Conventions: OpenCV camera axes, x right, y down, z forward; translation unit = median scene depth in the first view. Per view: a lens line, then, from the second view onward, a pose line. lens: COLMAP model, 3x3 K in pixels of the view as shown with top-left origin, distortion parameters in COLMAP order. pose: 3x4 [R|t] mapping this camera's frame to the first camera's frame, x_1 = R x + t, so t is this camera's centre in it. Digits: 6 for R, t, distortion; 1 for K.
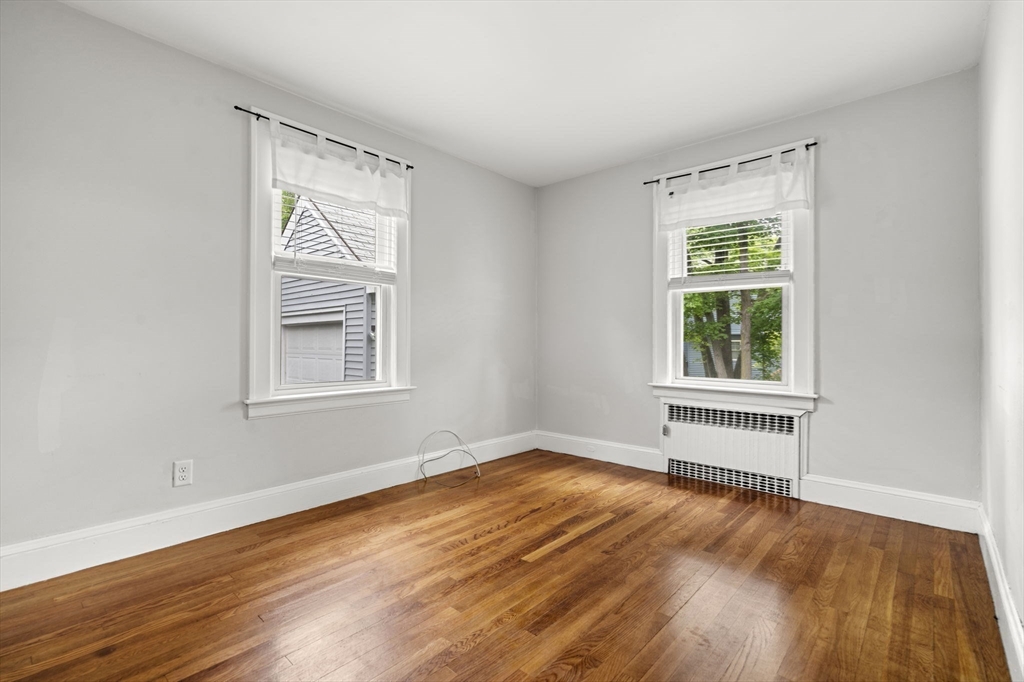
lens RADIAL K [[492.5, 0, 510.1], [0, 492.5, 341.5], [0, 0, 1]] dist [0.000745, 0.000255]
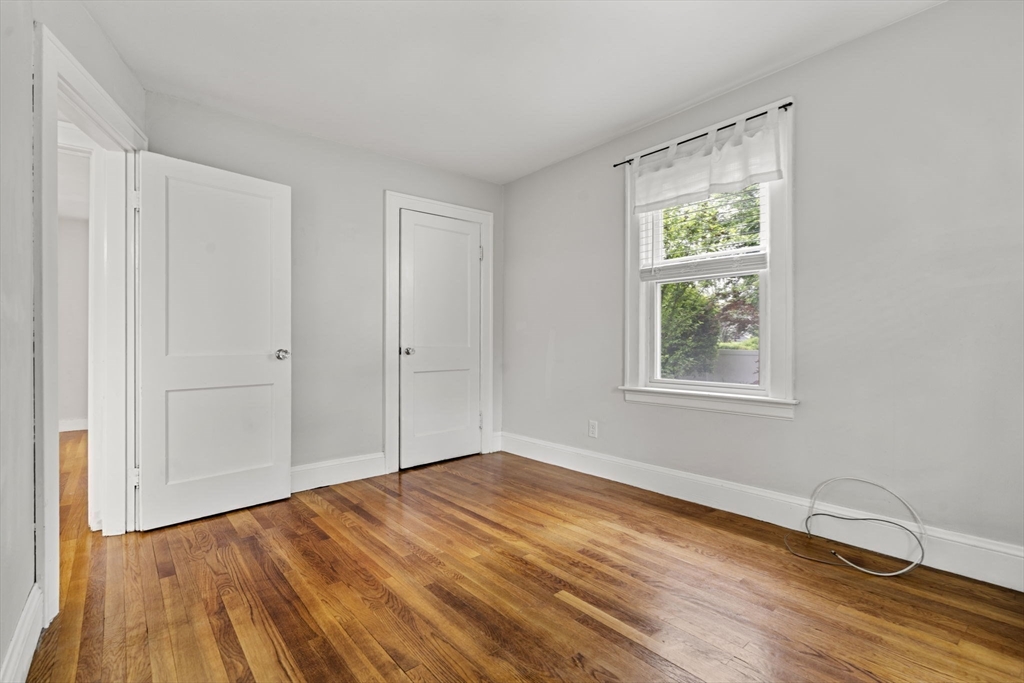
lens RADIAL K [[492.5, 0, 510.1], [0, 492.5, 342.0], [0, 0, 1]] dist [0.000745, 0.000255]
pose [[-0.181690, -0.000698, -0.983356, 0.807412], [0.008053, 0.999965, -0.002198, 0.002295], [0.983323, -0.008319, -0.181678, 0.962567]]
